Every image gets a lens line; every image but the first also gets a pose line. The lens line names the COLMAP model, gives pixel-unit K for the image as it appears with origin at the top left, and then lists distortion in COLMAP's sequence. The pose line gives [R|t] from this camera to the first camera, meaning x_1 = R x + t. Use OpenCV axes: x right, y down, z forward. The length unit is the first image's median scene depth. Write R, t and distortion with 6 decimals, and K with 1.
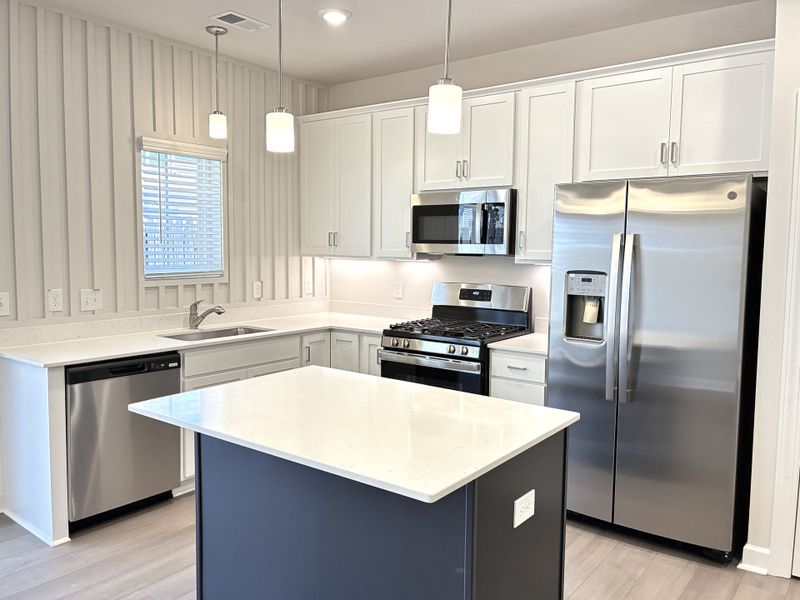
lens RADIAL K [[605.3, 0, 401.3], [0, 605.3, 295.2], [0, 0, 1]] dist [0.048450, -0.084025]
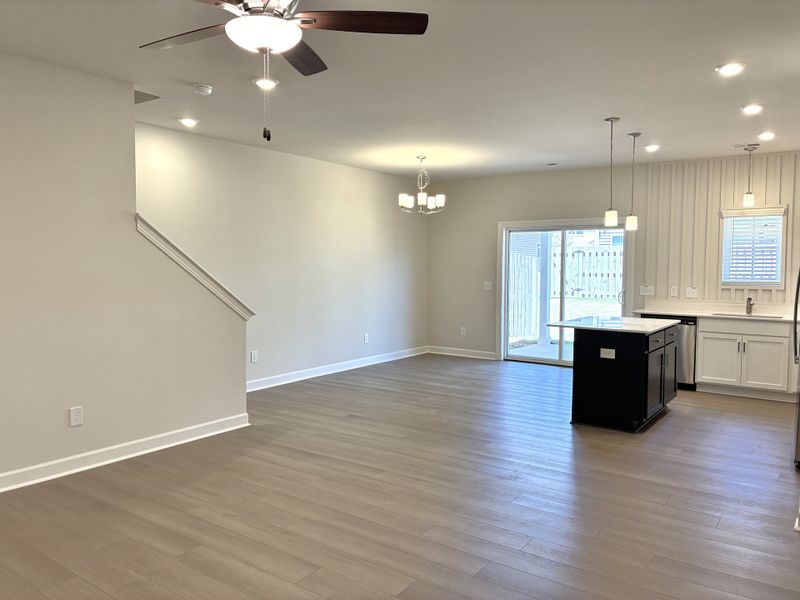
lens RADIAL K [[605.3, 0, 401.3], [0, 605.3, 295.2], [0, 0, 1]] dist [0.048450, -0.084025]
pose [[0.034290, 0.039026, -0.998650, 1.464818], [-0.085887, 0.995656, 0.035960, 0.025446], [0.995715, 0.084538, 0.037492, -0.065753]]
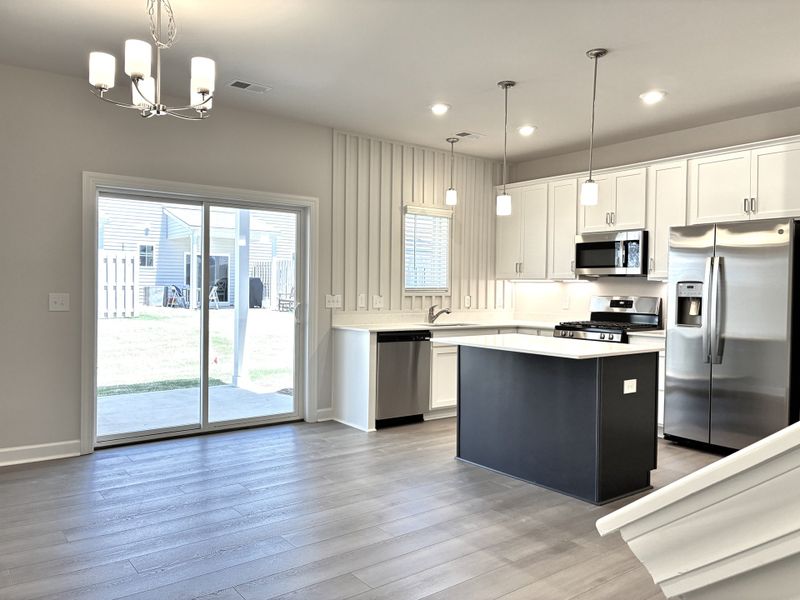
lens RADIAL K [[605.3, 0, 401.3], [0, 605.3, 295.2], [0, 0, 1]] dist [0.048450, -0.084025]
pose [[0.963944, 0.003967, -0.266076, 0.002876], [-0.022982, 0.997394, -0.068390, 0.097815], [0.265111, 0.072039, 0.961523, -0.576849]]
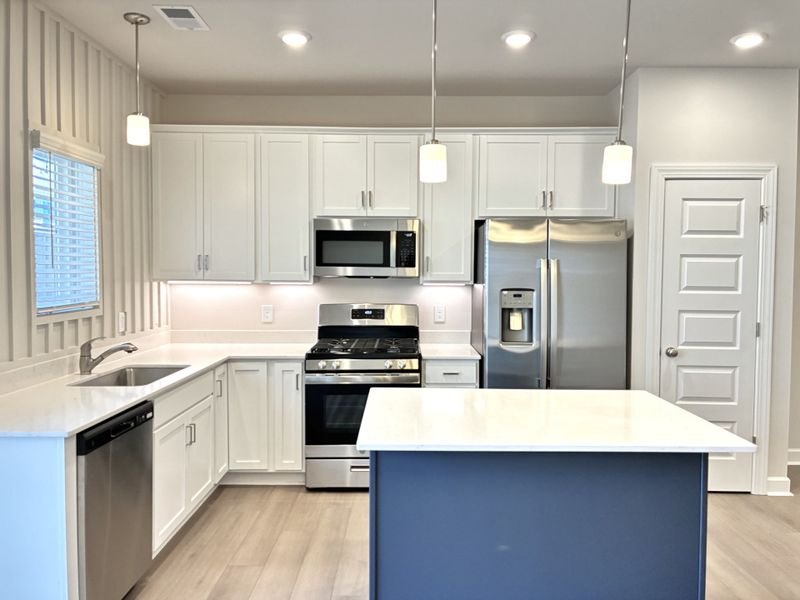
lens RADIAL K [[605.3, 0, 401.3], [0, 605.3, 295.2], [0, 0, 1]] dist [0.048450, -0.084025]
pose [[0.796598, -0.032485, 0.603636, -0.524727], [0.052890, 0.998471, -0.016064, -0.014886], [-0.602191, 0.044723, 0.797098, 0.113001]]
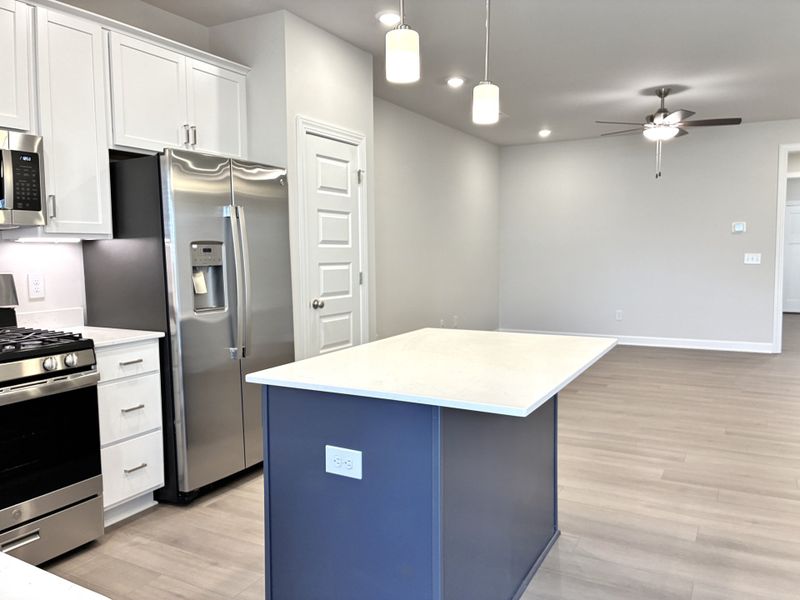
lens RADIAL K [[605.3, 0, 401.3], [0, 605.3, 295.2], [0, 0, 1]] dist [0.048450, -0.084025]
pose [[-0.146466, -0.084227, 0.985623, -0.604476], [0.089497, 0.991154, 0.097999, -0.016948], [-0.985159, 0.102564, -0.137632, 0.669457]]
